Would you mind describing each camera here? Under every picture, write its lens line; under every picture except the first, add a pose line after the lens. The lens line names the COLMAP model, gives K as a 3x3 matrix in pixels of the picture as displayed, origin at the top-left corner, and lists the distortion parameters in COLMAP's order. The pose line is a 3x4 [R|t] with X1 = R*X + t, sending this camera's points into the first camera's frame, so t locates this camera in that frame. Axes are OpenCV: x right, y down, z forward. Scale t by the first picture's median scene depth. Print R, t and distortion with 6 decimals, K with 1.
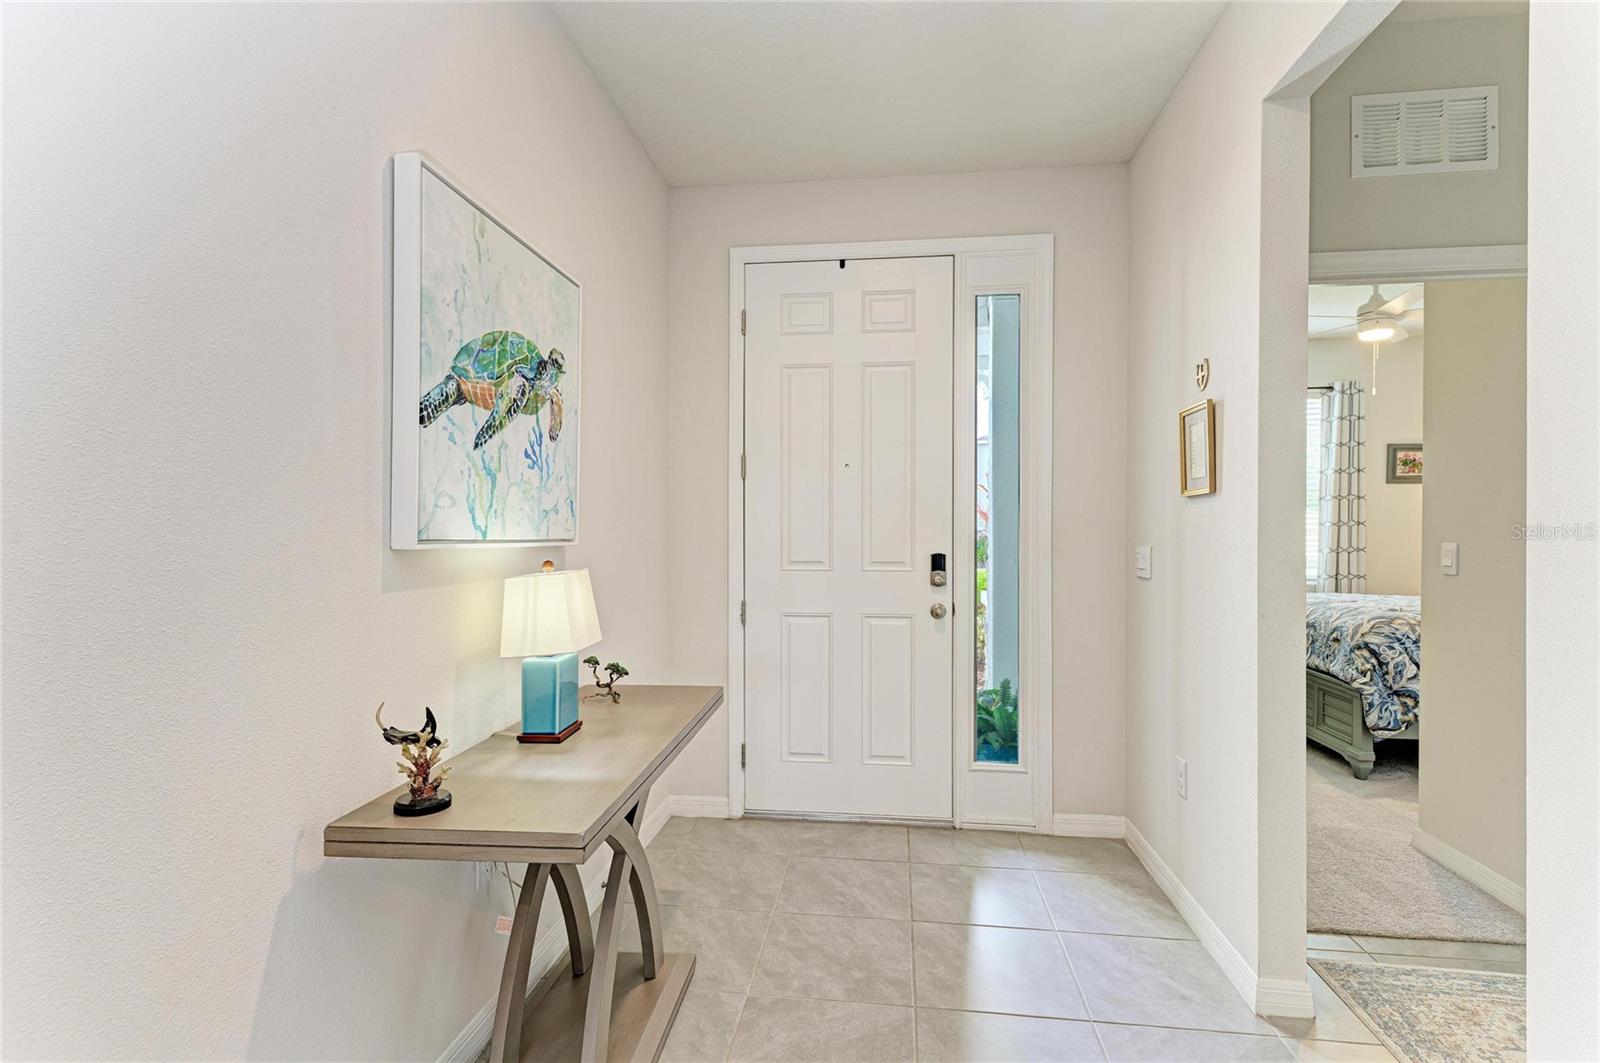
lens RADIAL K [[786.0, 0, 794.4], [0, 786.0, 534.8], [0, 0, 1]] dist [0.021158, 0.000216]
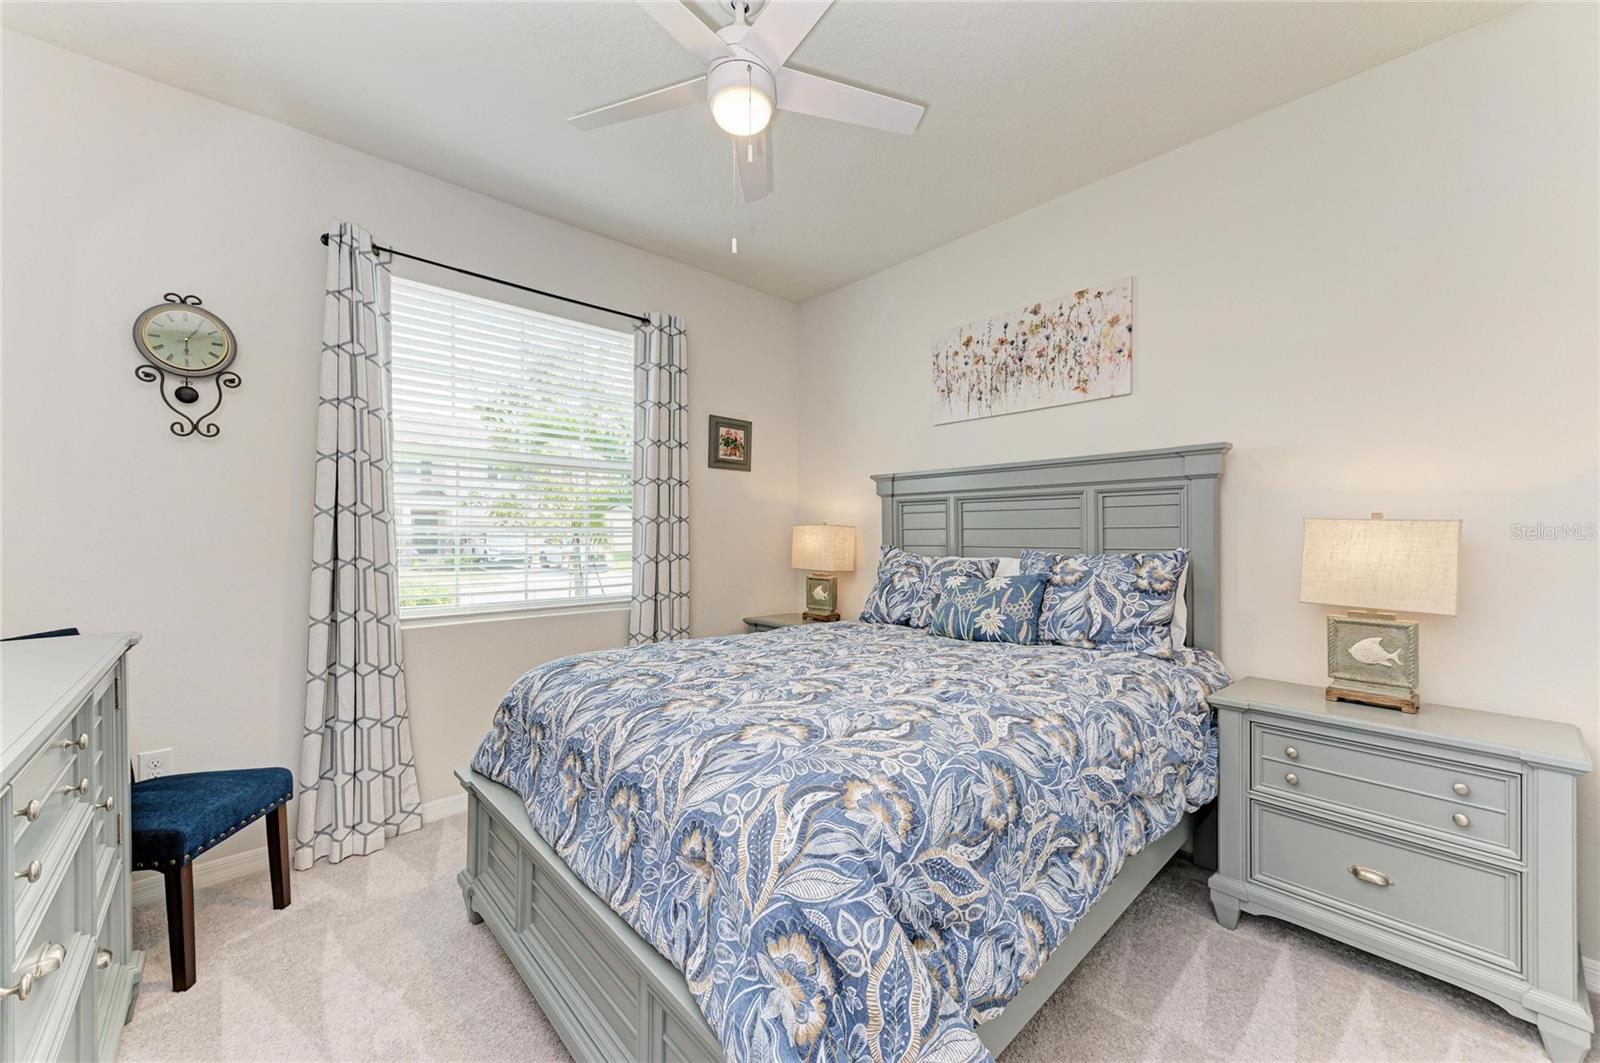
lens RADIAL K [[596.4, 0, 796.2], [0, 596.4, 540.1], [0, 0, 1]] dist [0.014465, -0.004751]
pose [[0.647443, -0.007256, 0.762079, 0.370363], [0.001832, 0.999967, 0.007964, -0.000253], [-0.762112, -0.003760, 0.647435, 0.575669]]
